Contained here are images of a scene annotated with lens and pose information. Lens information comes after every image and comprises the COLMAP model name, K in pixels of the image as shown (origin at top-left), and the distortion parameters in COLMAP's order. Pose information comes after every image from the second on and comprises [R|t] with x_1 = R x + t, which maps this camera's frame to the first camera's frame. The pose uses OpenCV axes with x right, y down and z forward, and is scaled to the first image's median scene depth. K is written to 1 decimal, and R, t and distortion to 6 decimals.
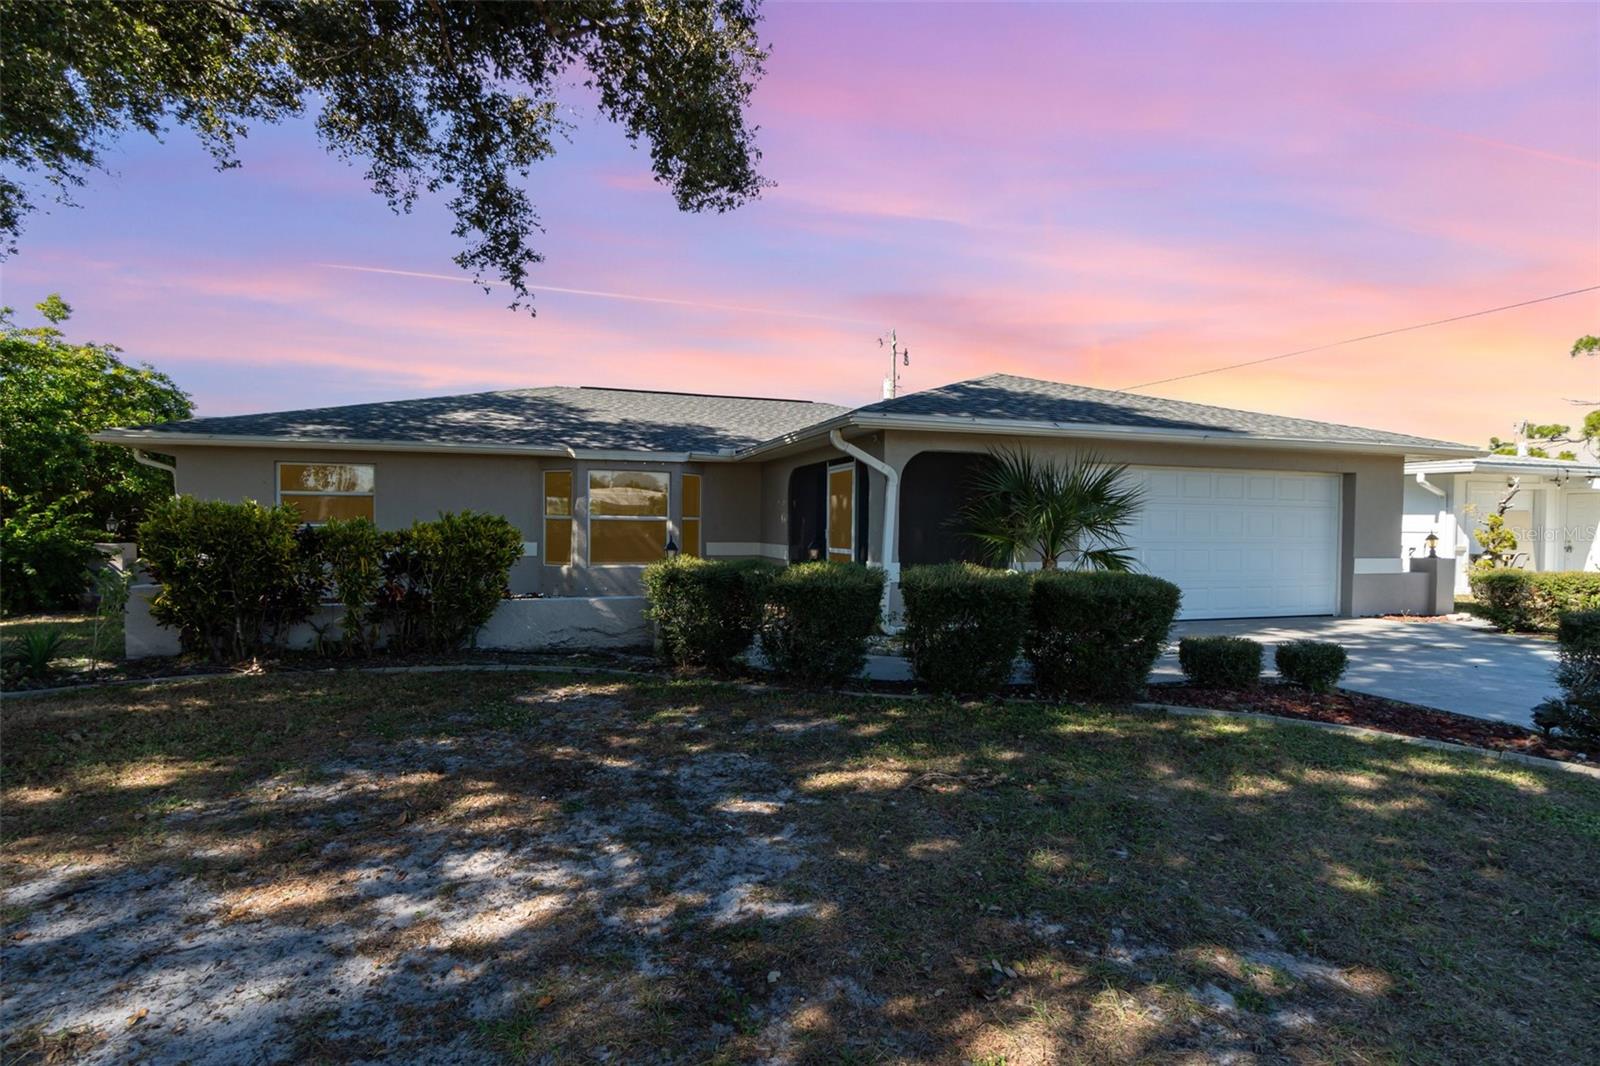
lens RADIAL K [[756.5, 0, 798.1], [0, 756.5, 536.5], [0, 0, 1]] dist [-0.006981, -0.000008]
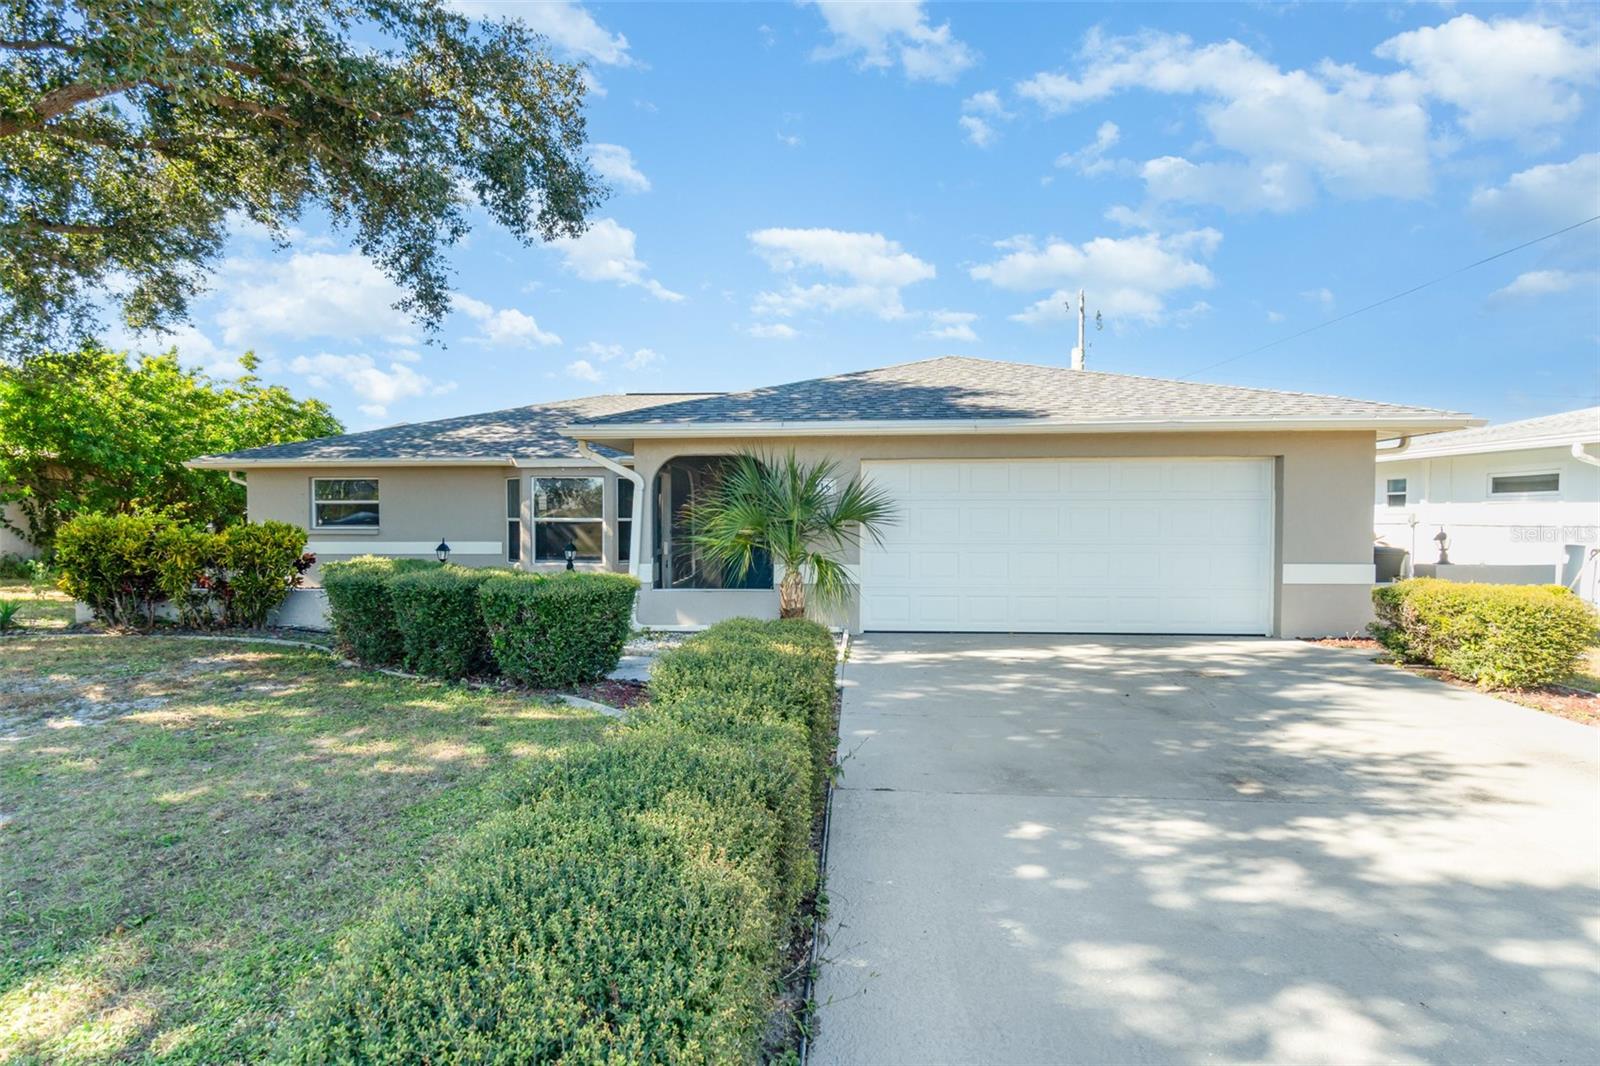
lens RADIAL K [[825.0, 0, 800.1], [0, 825.0, 529.7], [0, 0, 1]] dist [0.020442, 0.000232]
pose [[0.933040, -0.004282, -0.359747, 0.547709], [0.003208, 0.999988, -0.003583, -0.004534], [0.359758, 0.002189, 0.933043, 0.000362]]
